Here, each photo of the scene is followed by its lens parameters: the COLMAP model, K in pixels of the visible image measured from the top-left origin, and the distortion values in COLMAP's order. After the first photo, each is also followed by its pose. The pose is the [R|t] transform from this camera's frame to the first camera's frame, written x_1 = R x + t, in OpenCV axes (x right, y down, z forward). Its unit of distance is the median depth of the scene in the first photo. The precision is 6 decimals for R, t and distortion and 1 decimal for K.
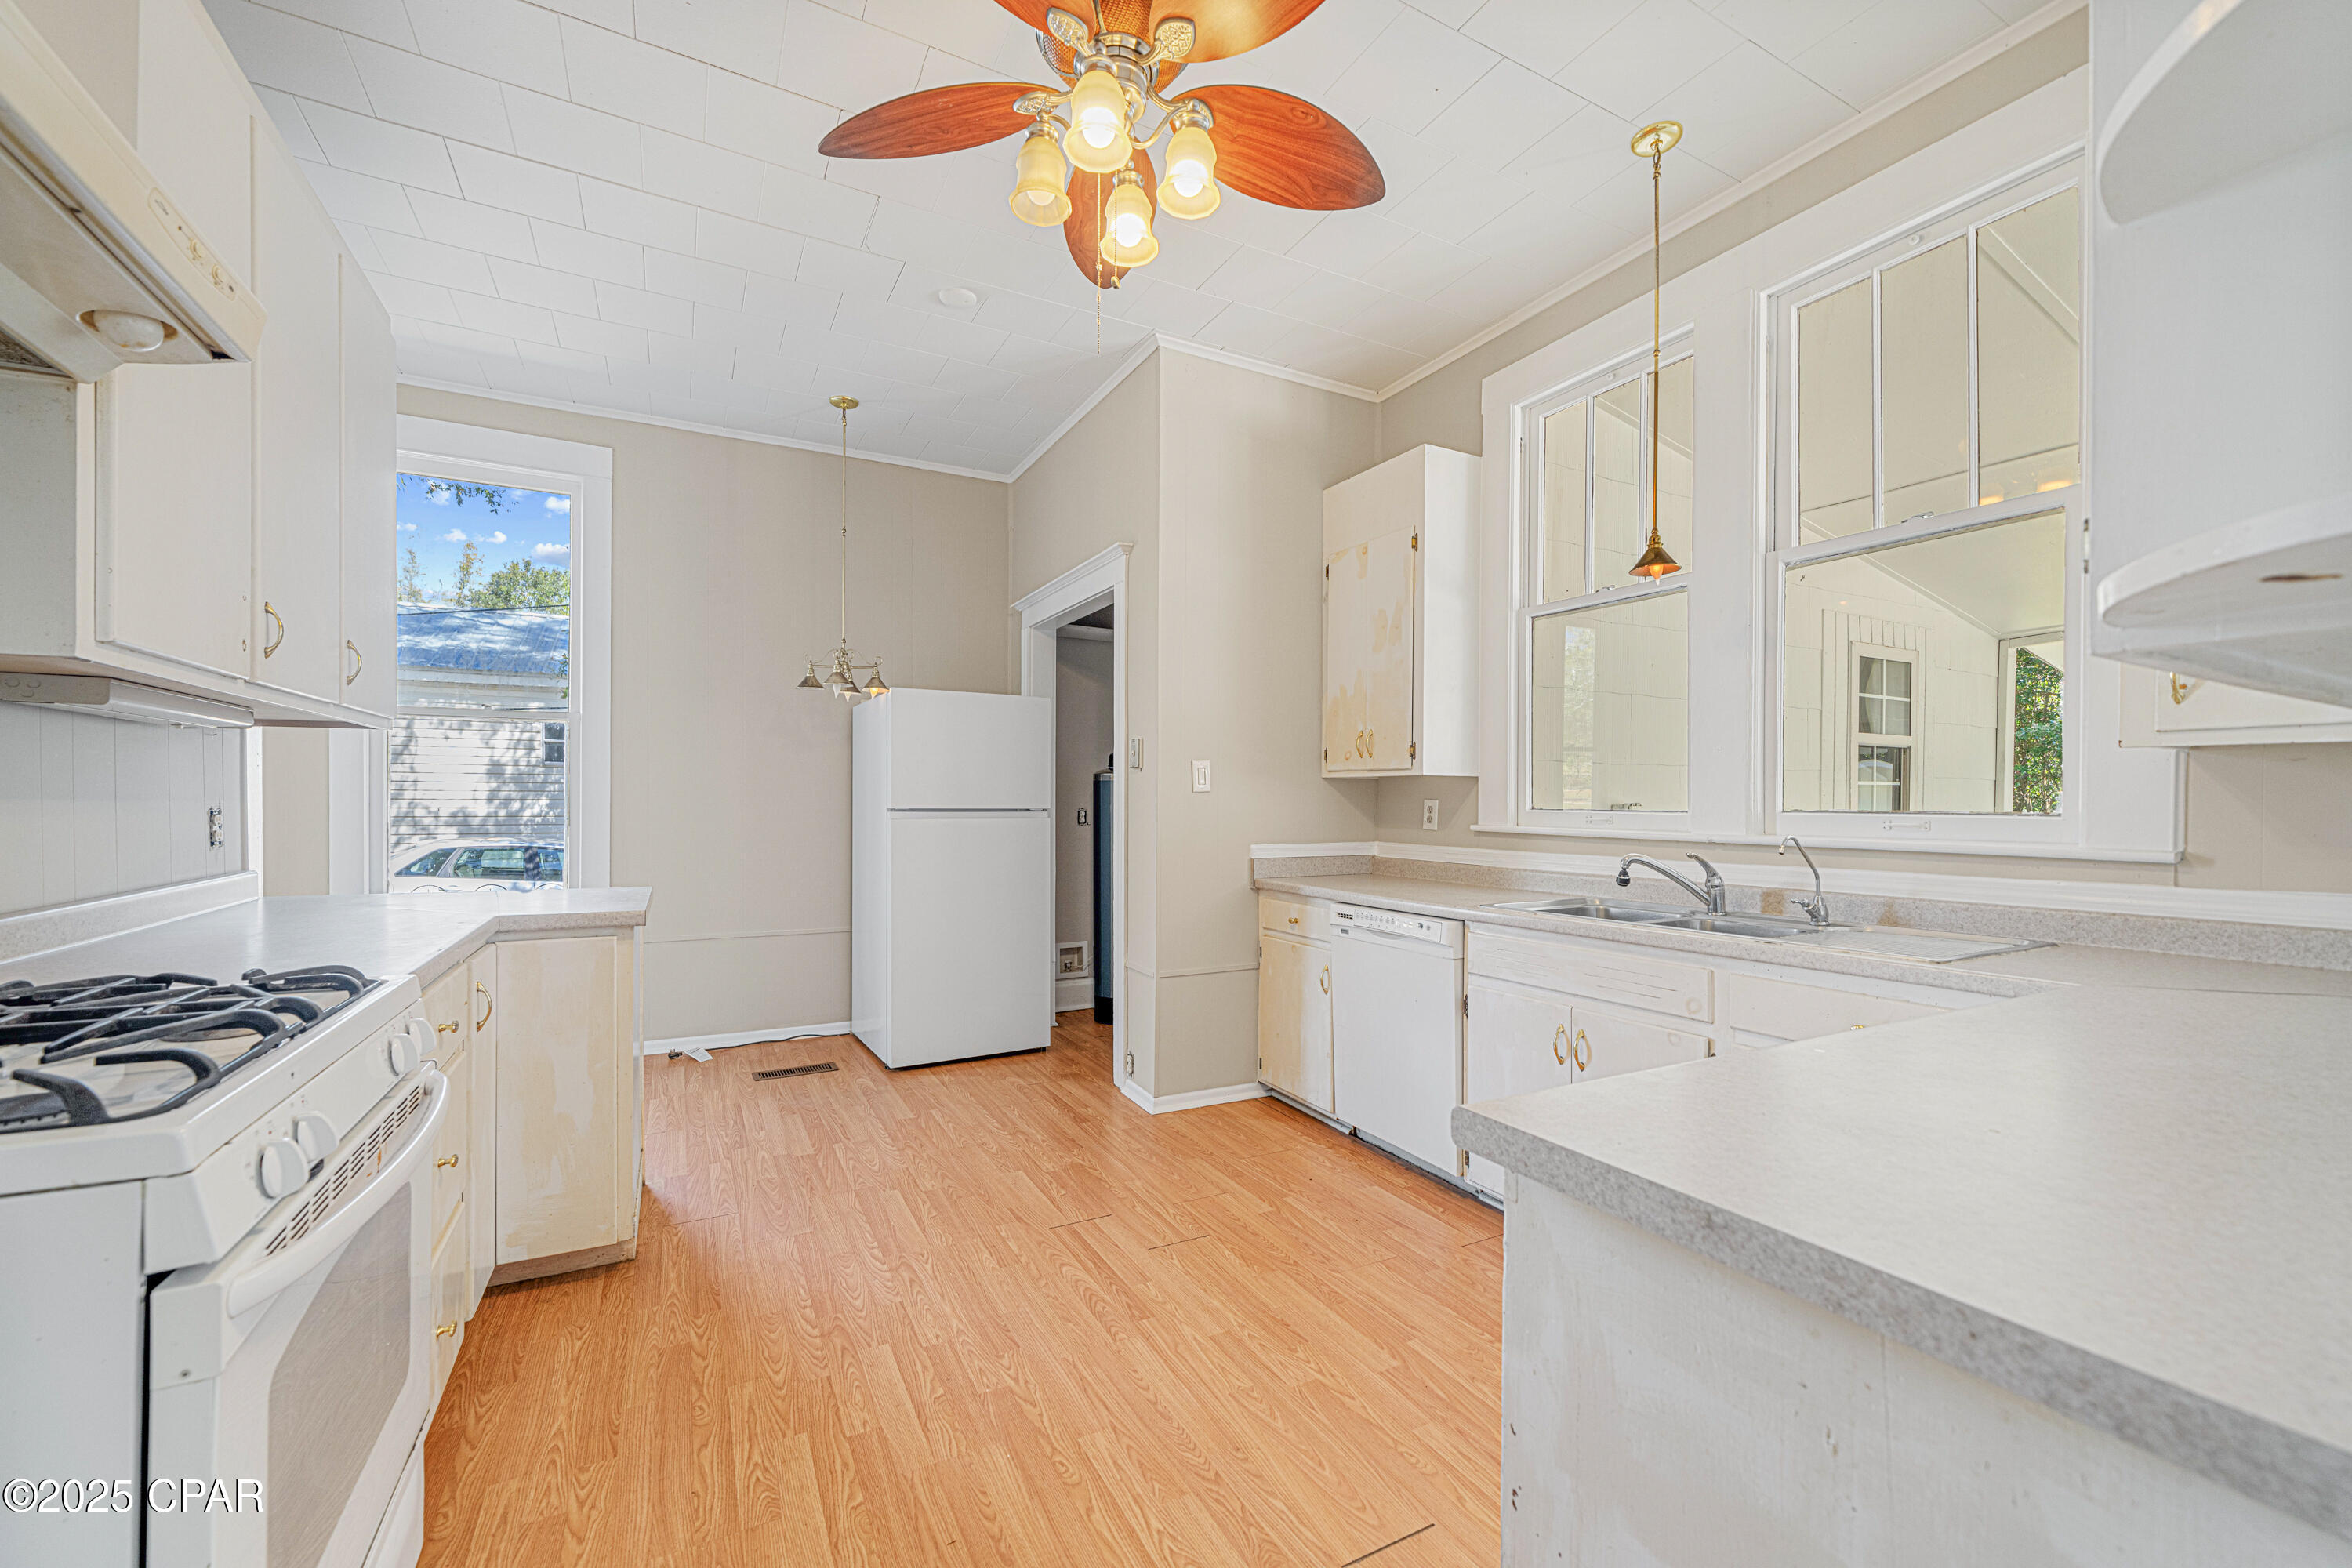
lens RADIAL K [[939.4, 0, 1169.3], [0, 939.4, 805.4], [0, 0, 1]] dist [-0.001714, -0.000028]
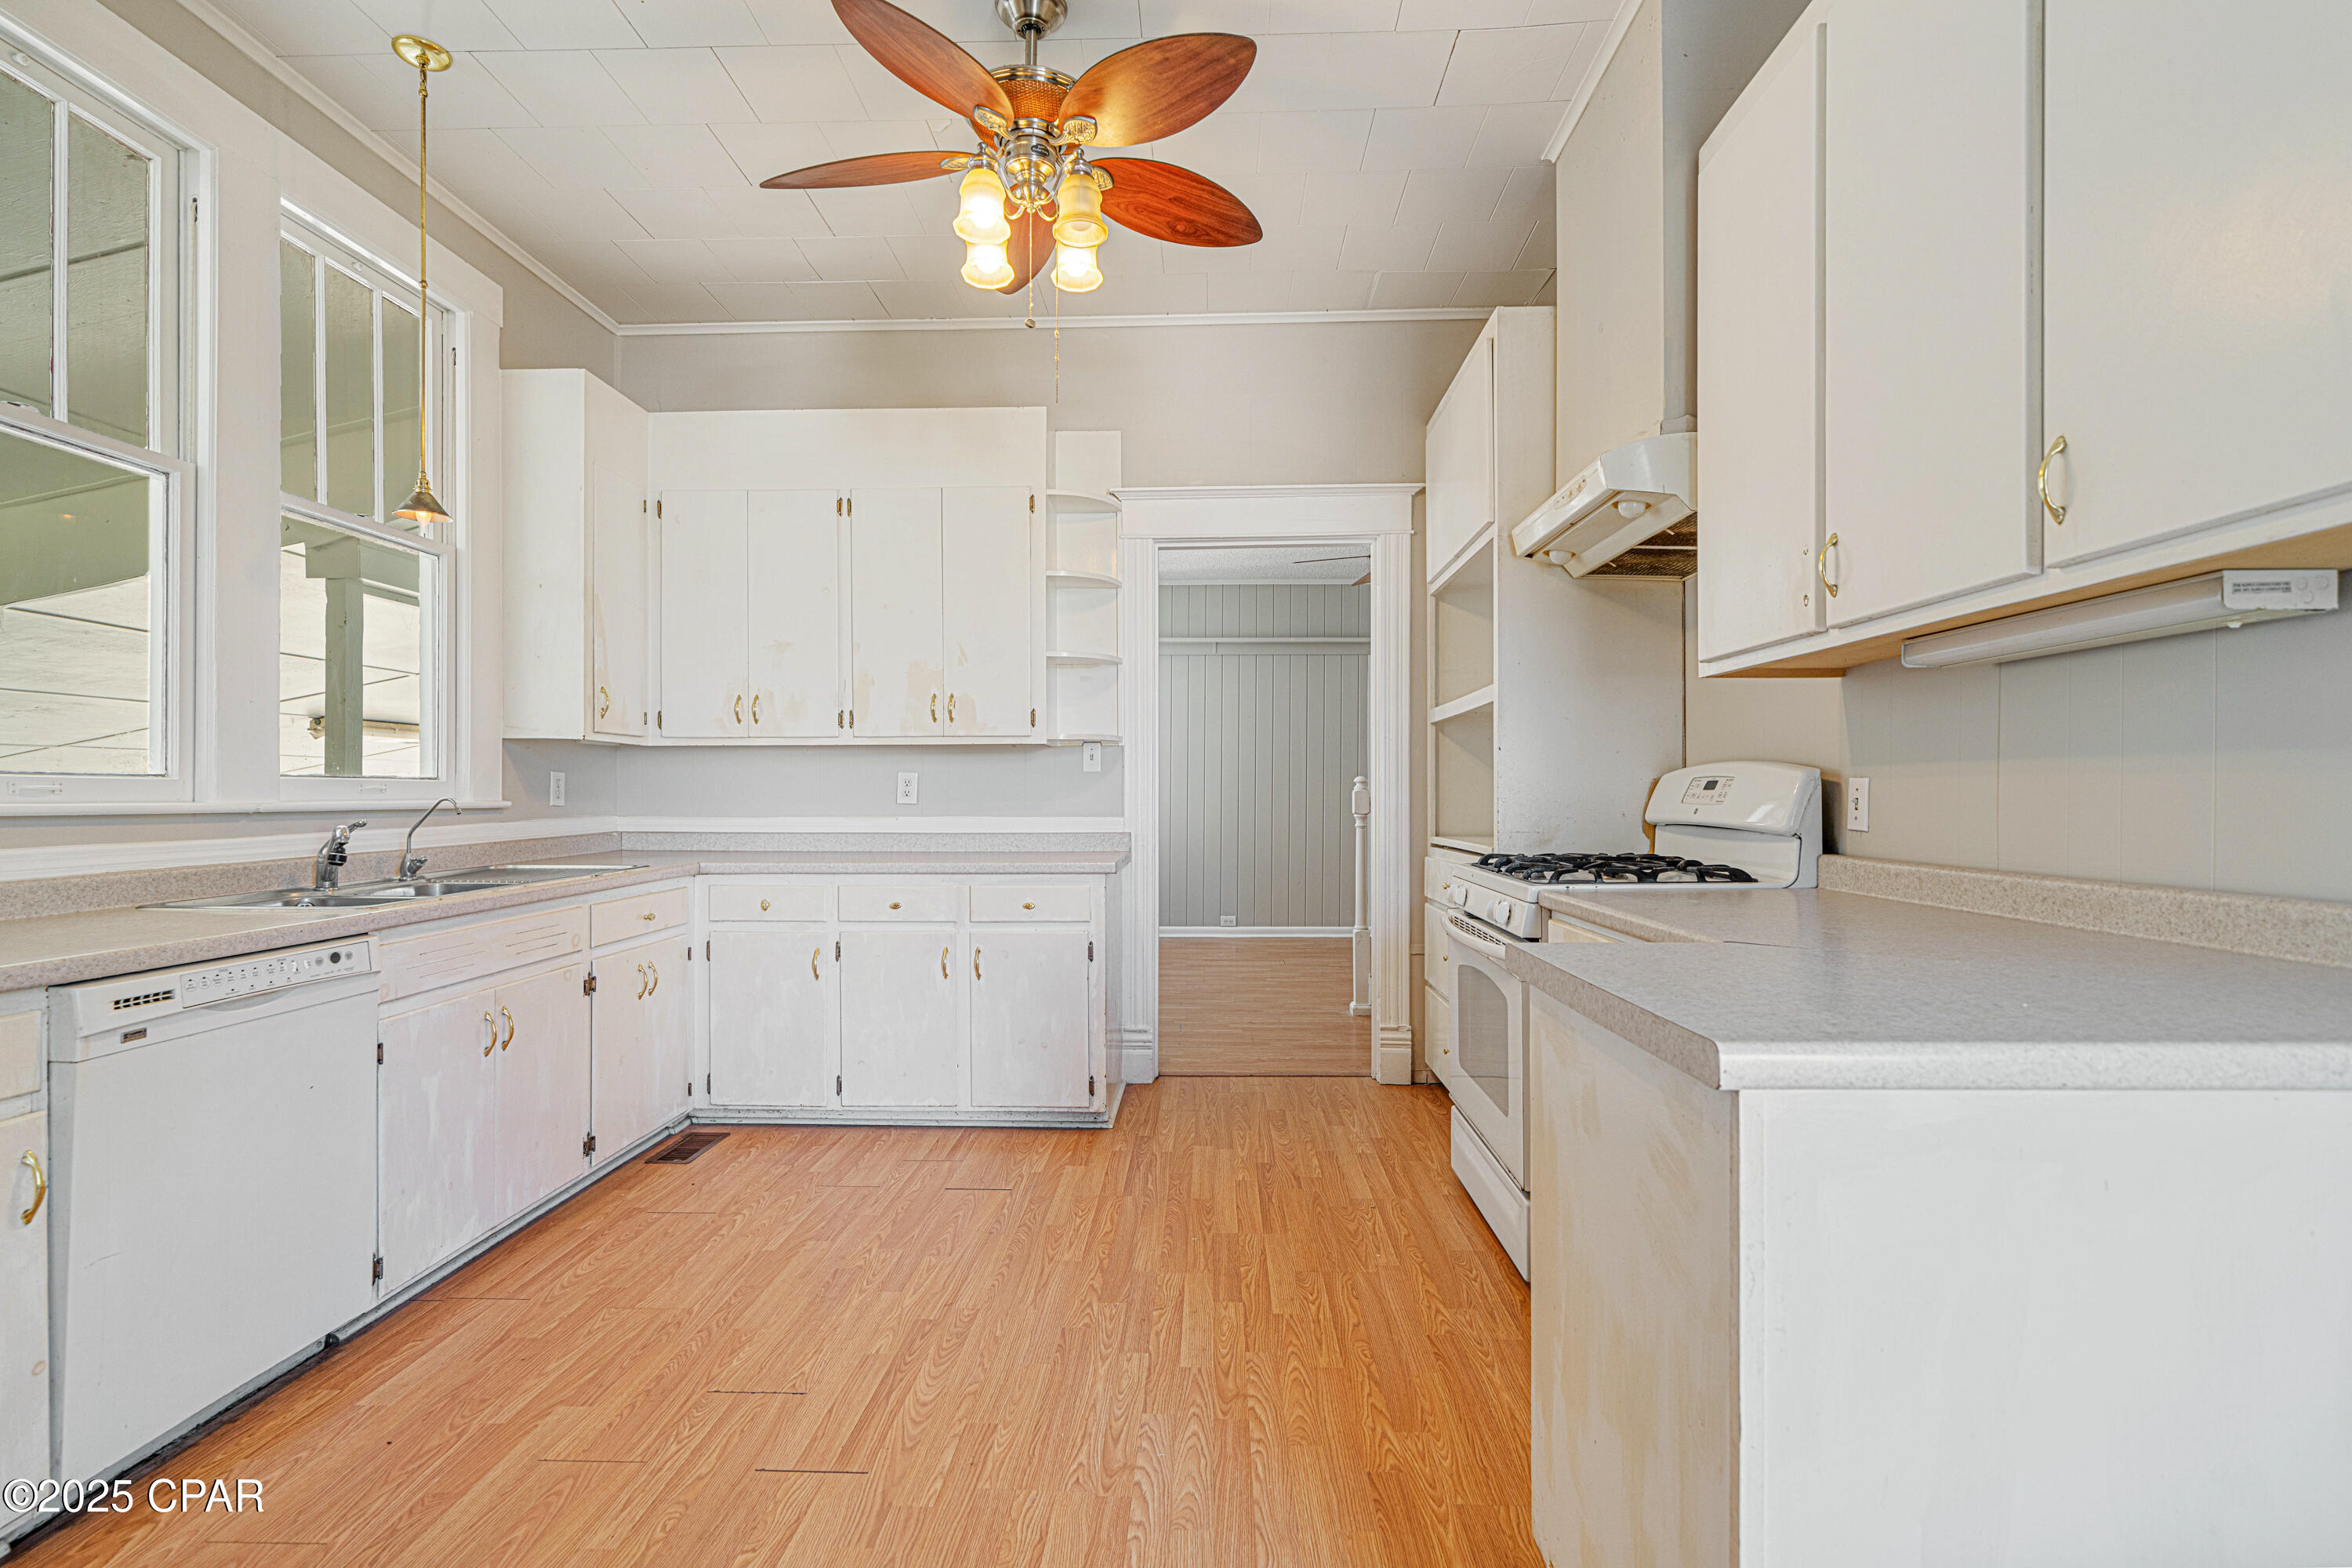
lens RADIAL K [[1077.1, 0, 1174.6], [0, 1077.1, 784.2], [0, 0, 1]] dist [0.003754, 0.000343]
pose [[-0.868527, 0.000234, 0.495641, -0.766751], [-0.000915, 0.999997, -0.002075, 0.019316], [-0.495640, -0.002256, -0.868525, 1.808098]]
